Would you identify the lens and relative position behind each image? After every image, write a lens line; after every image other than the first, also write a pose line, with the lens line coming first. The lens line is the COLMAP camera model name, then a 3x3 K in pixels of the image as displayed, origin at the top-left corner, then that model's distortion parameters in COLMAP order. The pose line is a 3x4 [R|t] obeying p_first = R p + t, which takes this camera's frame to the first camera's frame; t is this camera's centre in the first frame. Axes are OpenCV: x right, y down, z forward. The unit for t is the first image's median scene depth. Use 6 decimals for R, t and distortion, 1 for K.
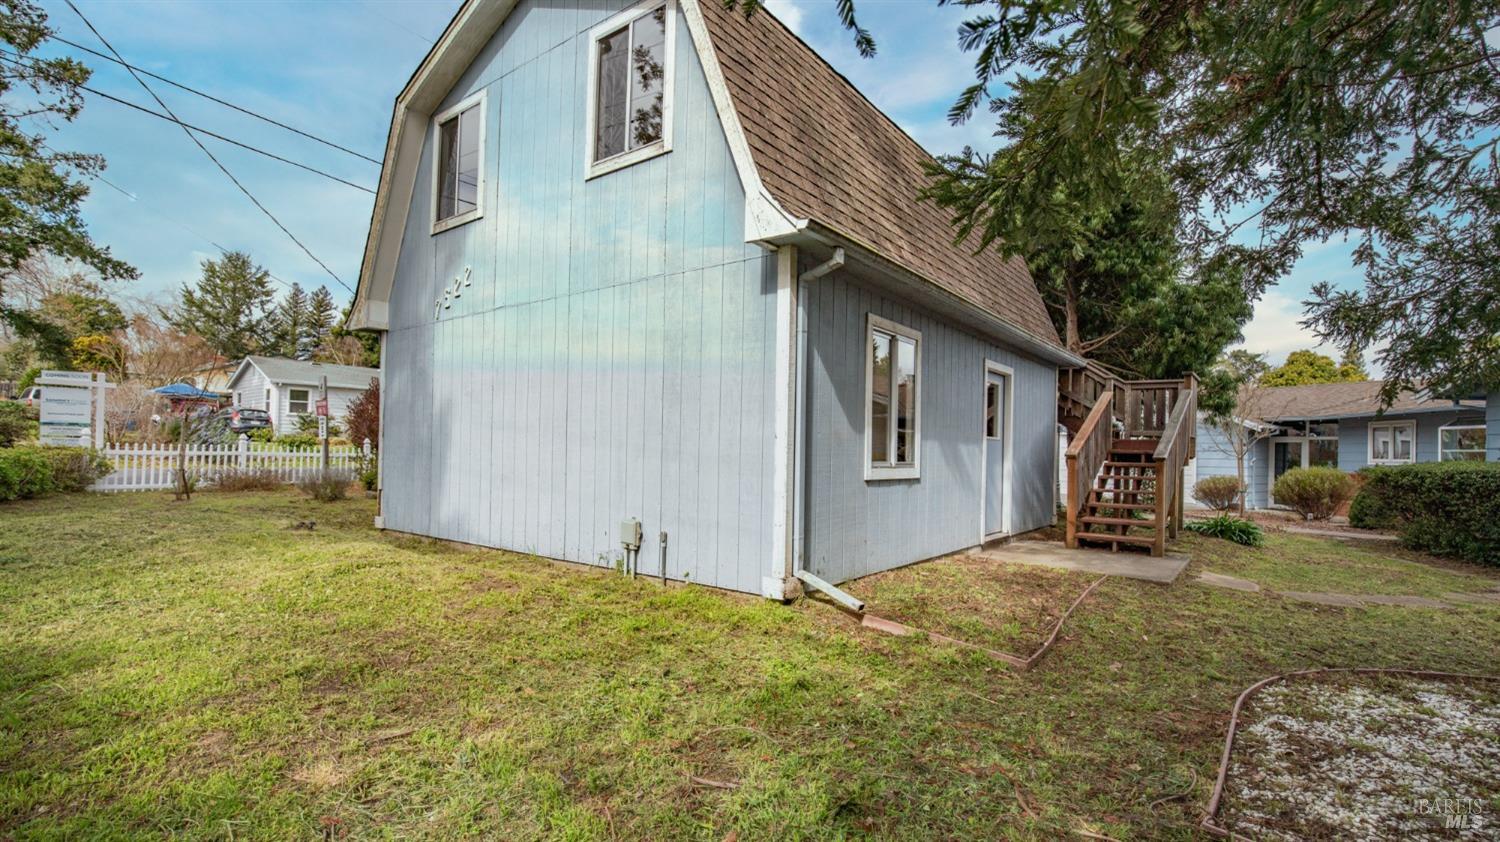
lens RADIAL K [[700.2, 0, 750.0], [0, 700.2, 421.0], [0, 0, 1]] dist [-0.003362, -0.000266]
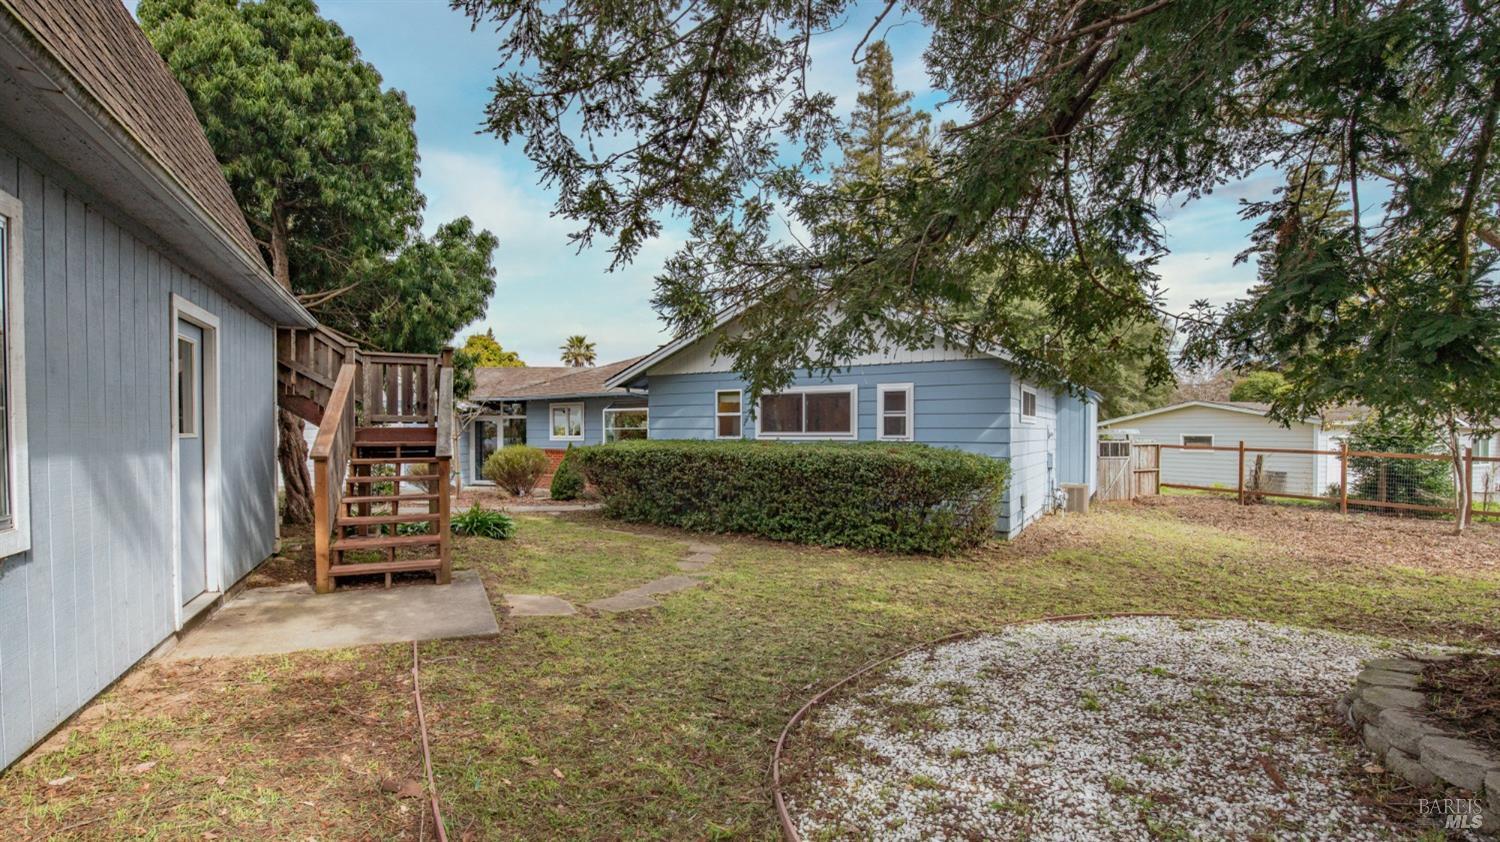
lens RADIAL K [[677.7, 0, 749.7], [0, 677.7, 445.1], [0, 0, 1]] dist [-0.041190, 0.005533]
pose [[0.448177, -0.045181, 0.892802, 0.057320], [-0.025507, 0.997669, 0.063292, -0.011401], [-0.893581, -0.051139, 0.445980, 0.279816]]
